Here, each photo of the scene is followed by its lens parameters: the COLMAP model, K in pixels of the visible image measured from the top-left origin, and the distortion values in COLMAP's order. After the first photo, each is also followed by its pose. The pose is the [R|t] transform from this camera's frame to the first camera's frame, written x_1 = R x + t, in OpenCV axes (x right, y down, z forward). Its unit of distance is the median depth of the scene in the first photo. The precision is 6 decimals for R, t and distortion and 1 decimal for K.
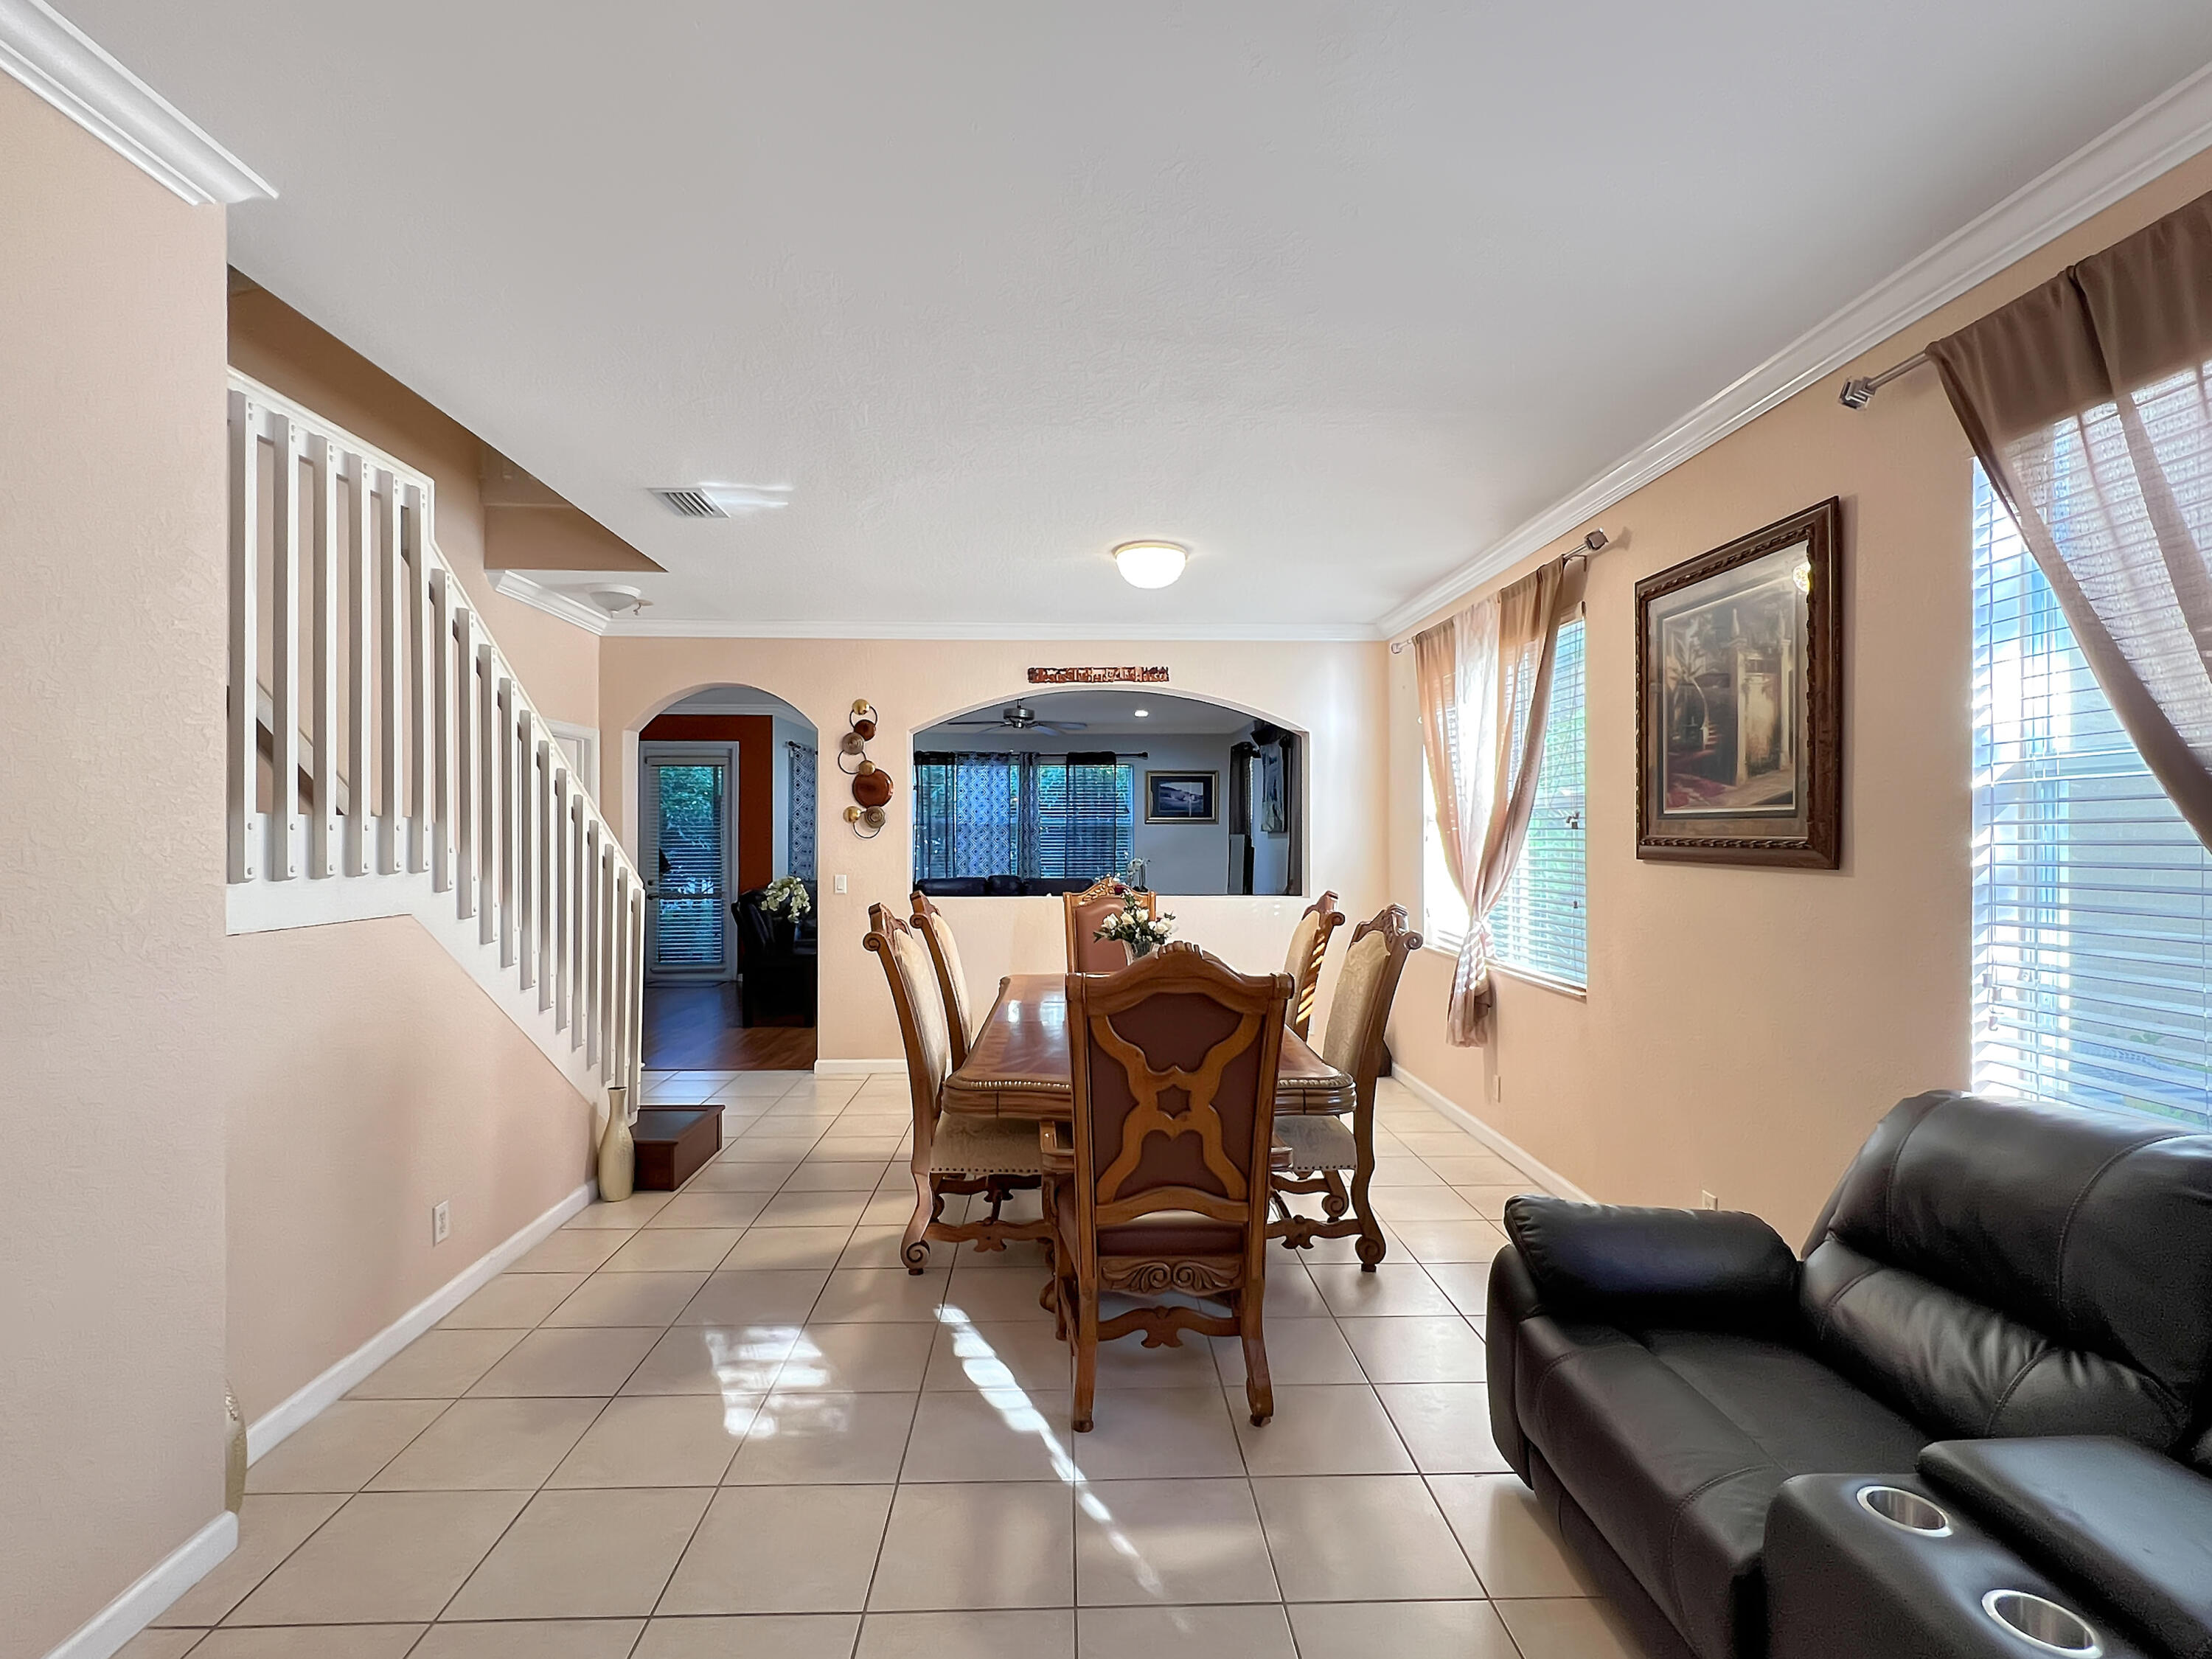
lens RADIAL K [[1055.2, 0, 1098.7], [0, 1055.2, 827.1], [0, 0, 1]] dist [-0.000195, 0.000070]
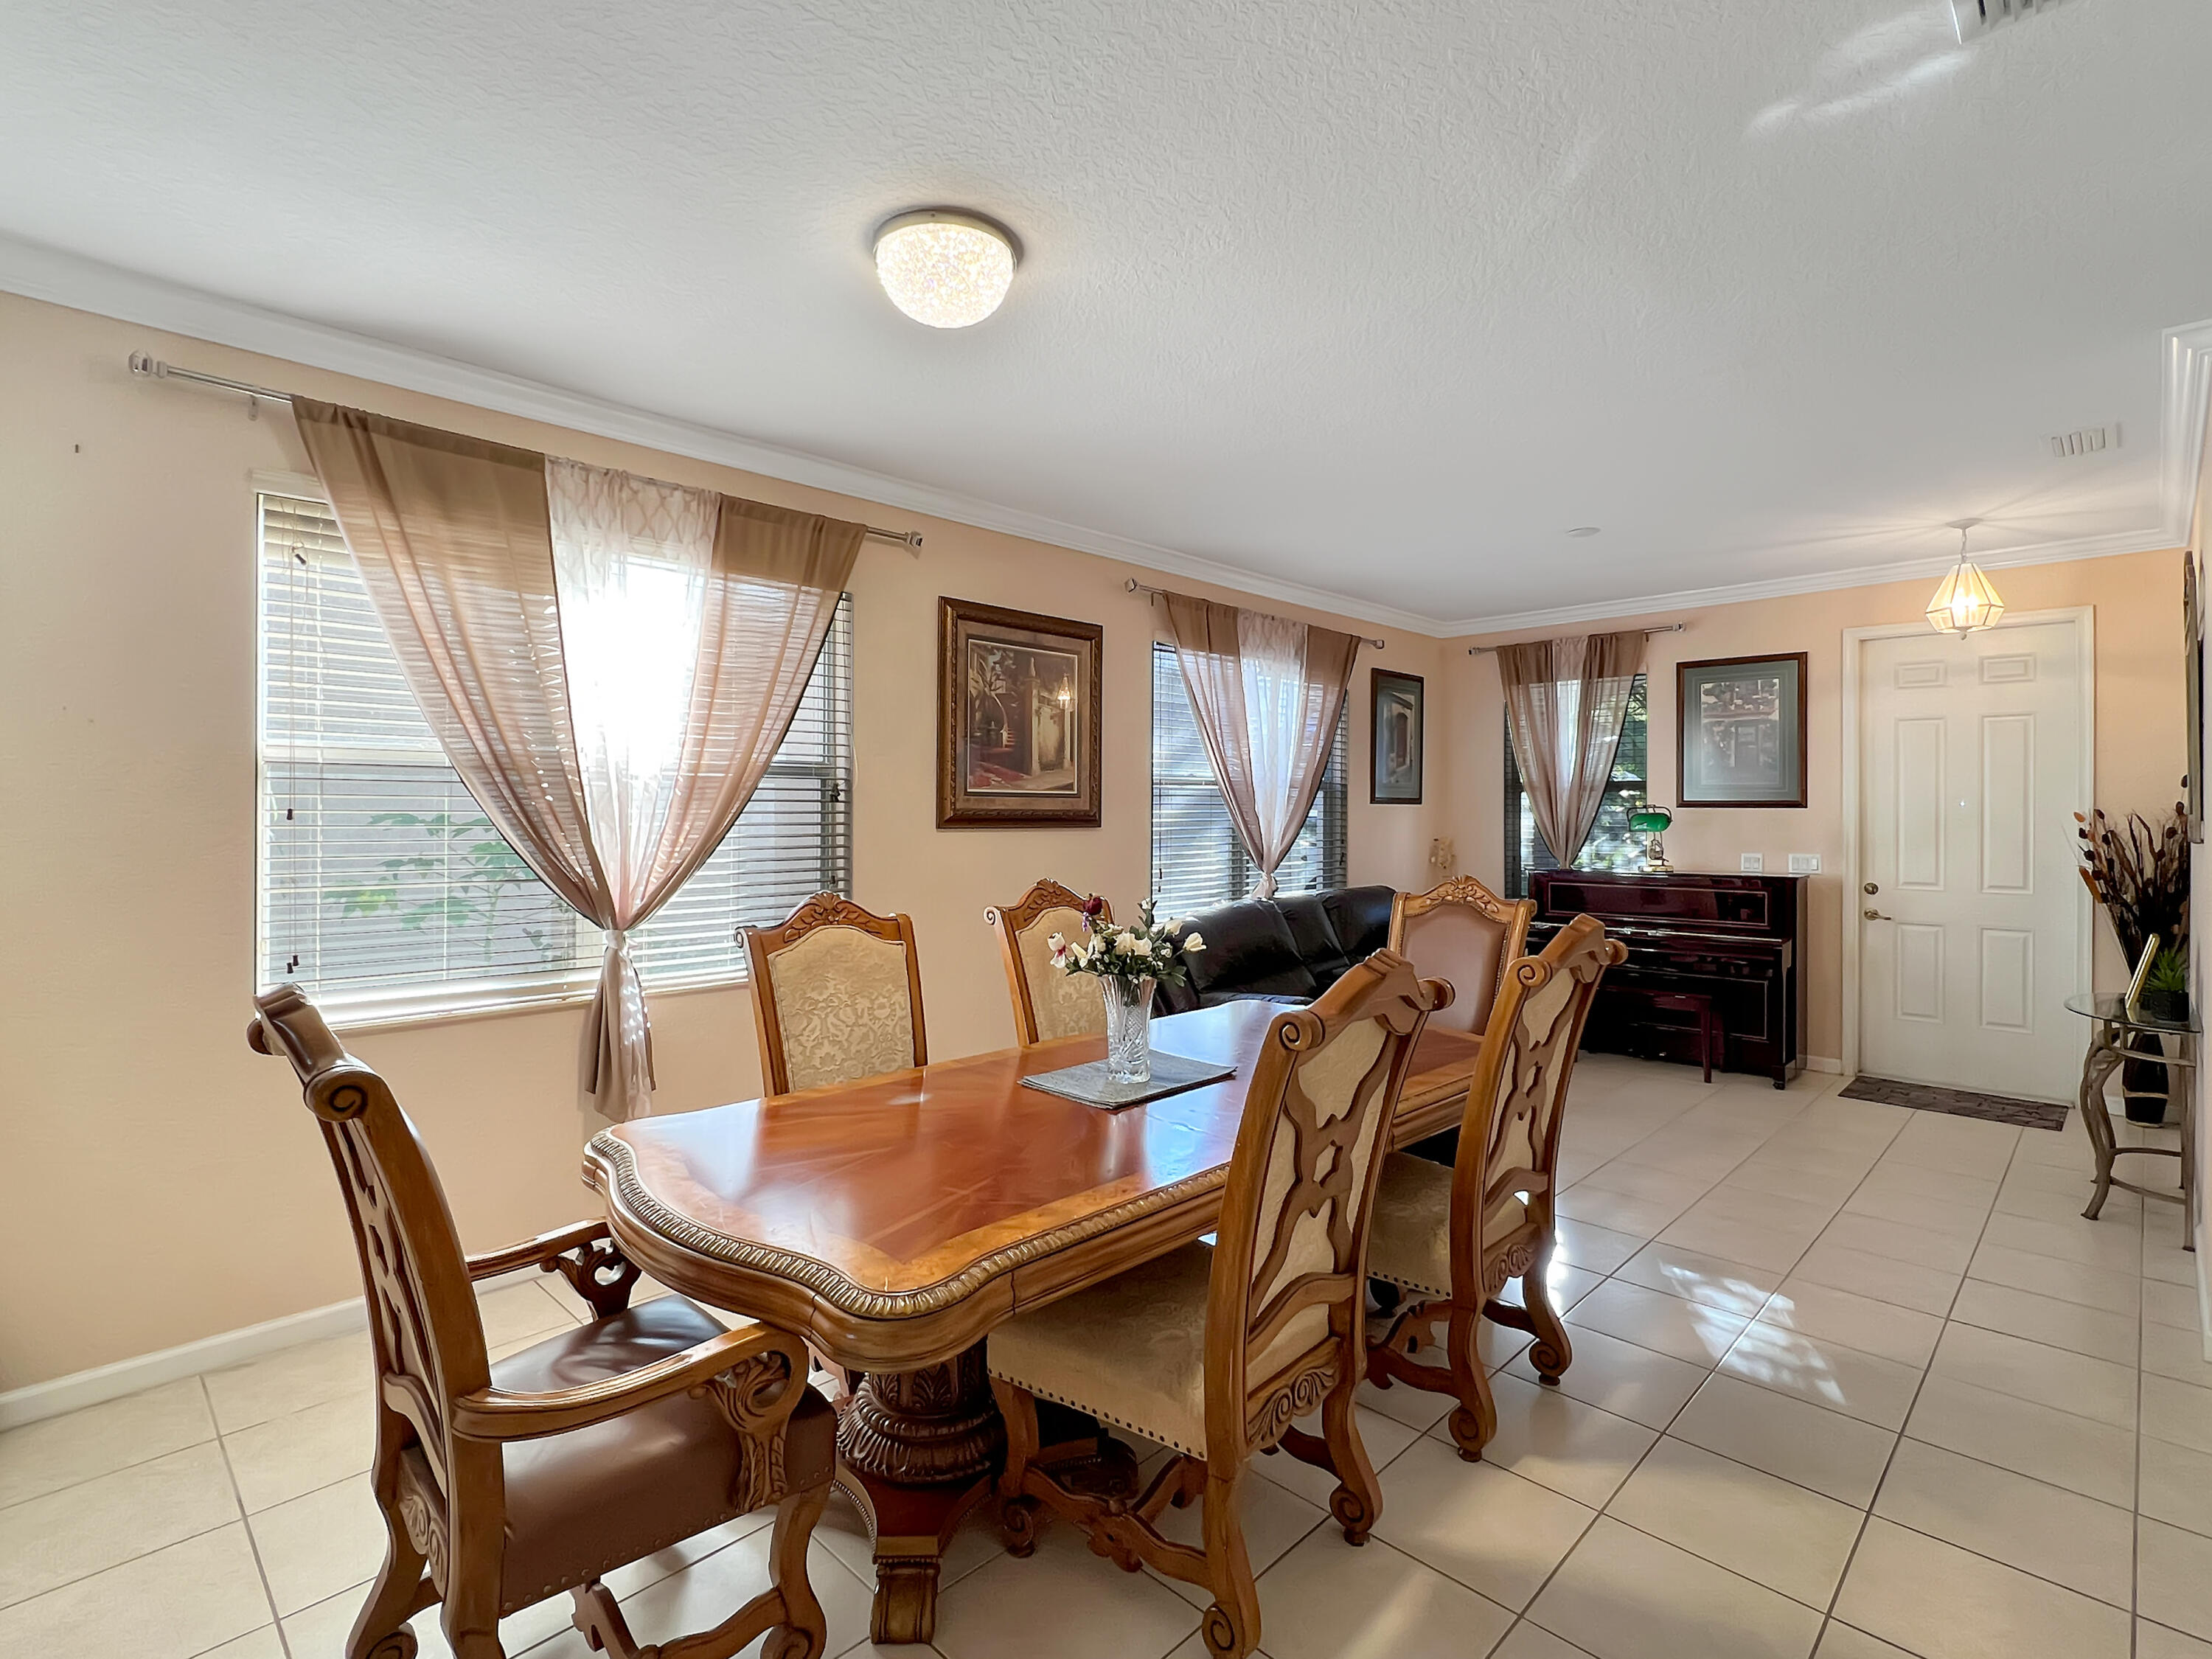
lens RADIAL K [[1055.2, 0, 1095.1], [0, 1055.2, 825.0], [0, 0, 1]] dist [-0.000195, 0.000070]
pose [[-0.686354, -0.003954, 0.727257, -0.552917], [-0.000351, 0.999987, 0.005106, 0.024226], [-0.727268, 0.003249, -0.686346, 1.942969]]
